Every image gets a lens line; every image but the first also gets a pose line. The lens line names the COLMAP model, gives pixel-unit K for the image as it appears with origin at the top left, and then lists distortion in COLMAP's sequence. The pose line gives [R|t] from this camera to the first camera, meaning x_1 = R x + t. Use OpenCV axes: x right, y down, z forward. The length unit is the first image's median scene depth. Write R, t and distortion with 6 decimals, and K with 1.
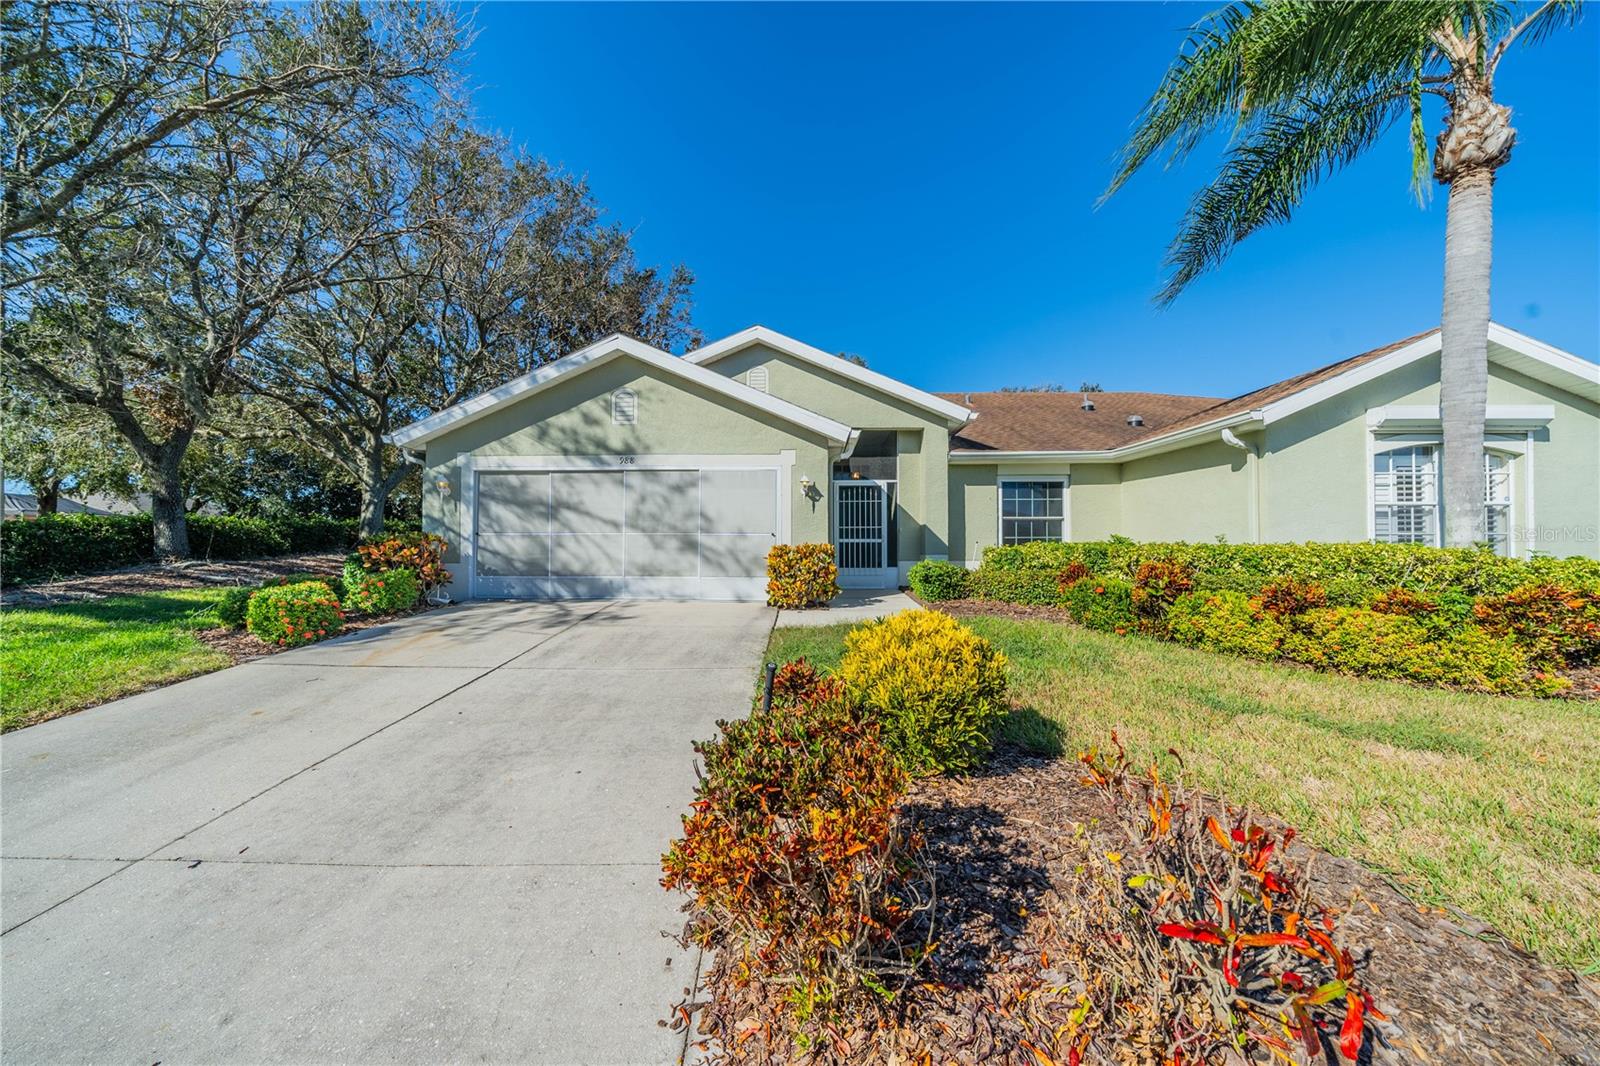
lens RADIAL K [[557.3, 0, 793.9], [0, 557.3, 536.6], [0, 0, 1]] dist [-0.000007, -0.000199]
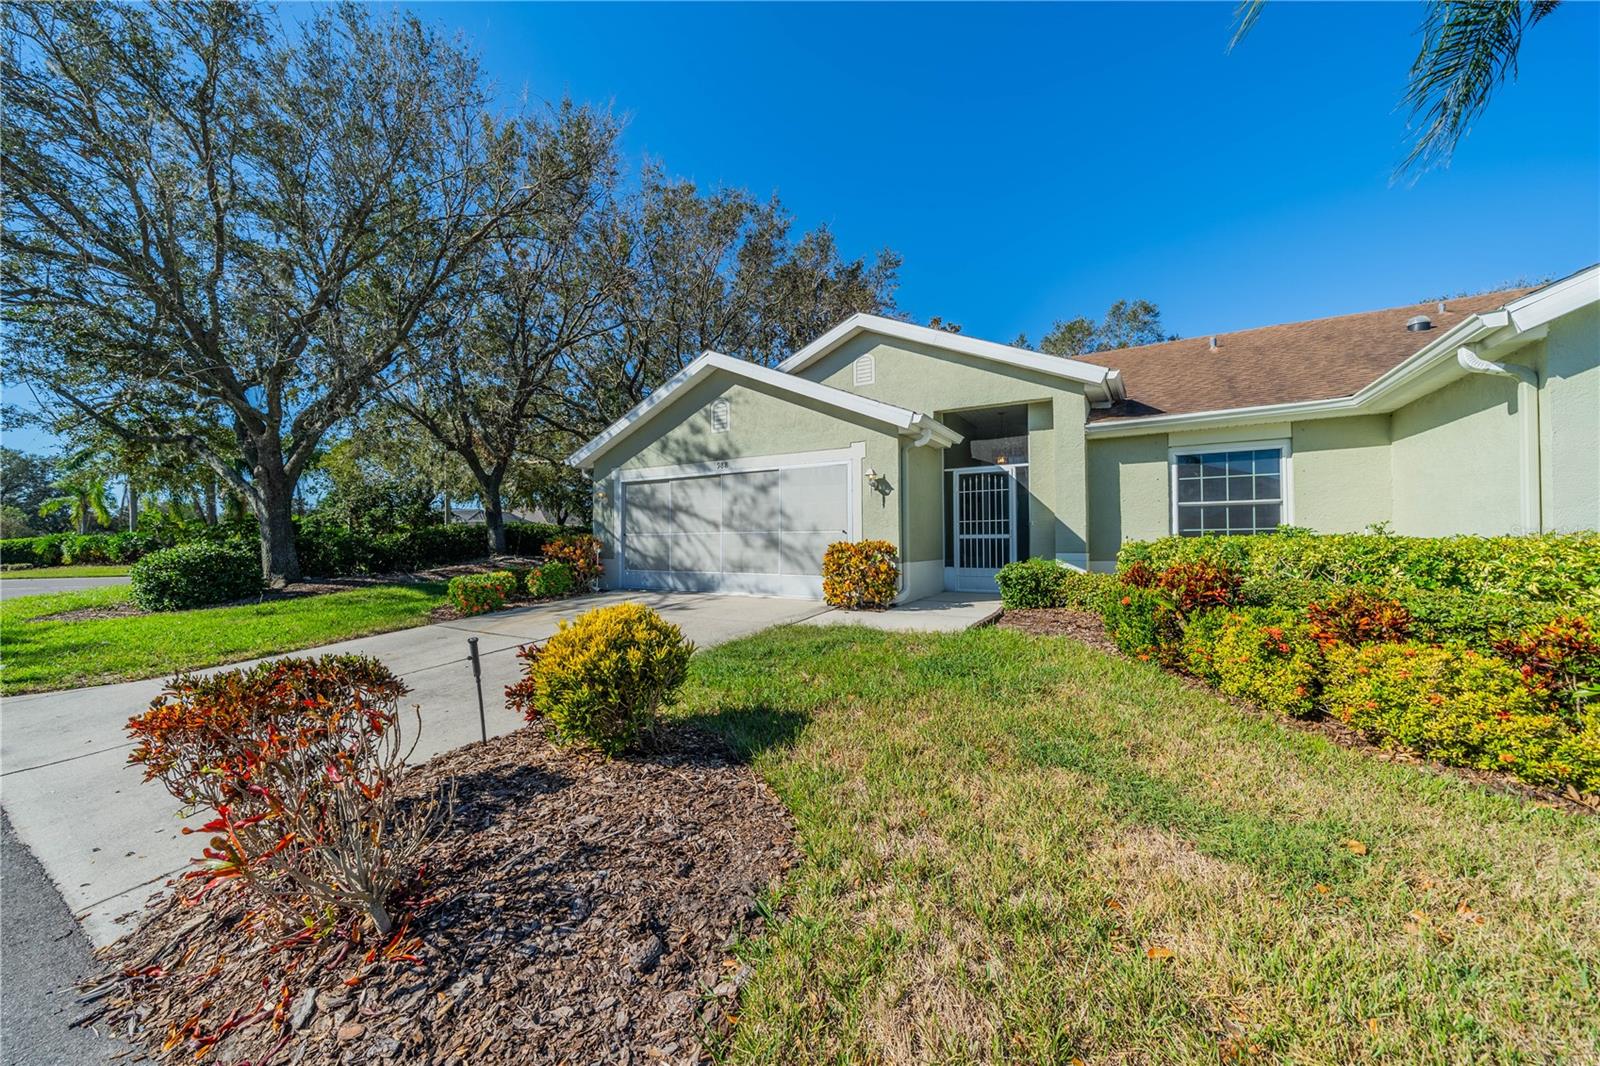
lens RADIAL K [[579.4, 0, 741.0], [0, 579.4, 538.6], [0, 0, 1]] dist [-0.006059, -0.000011]
pose [[0.869122, -0.010217, -0.494493, 0.272993], [0.014360, 0.999886, 0.004580, 0.001432], [0.494390, -0.011081, 0.869170, 0.038851]]
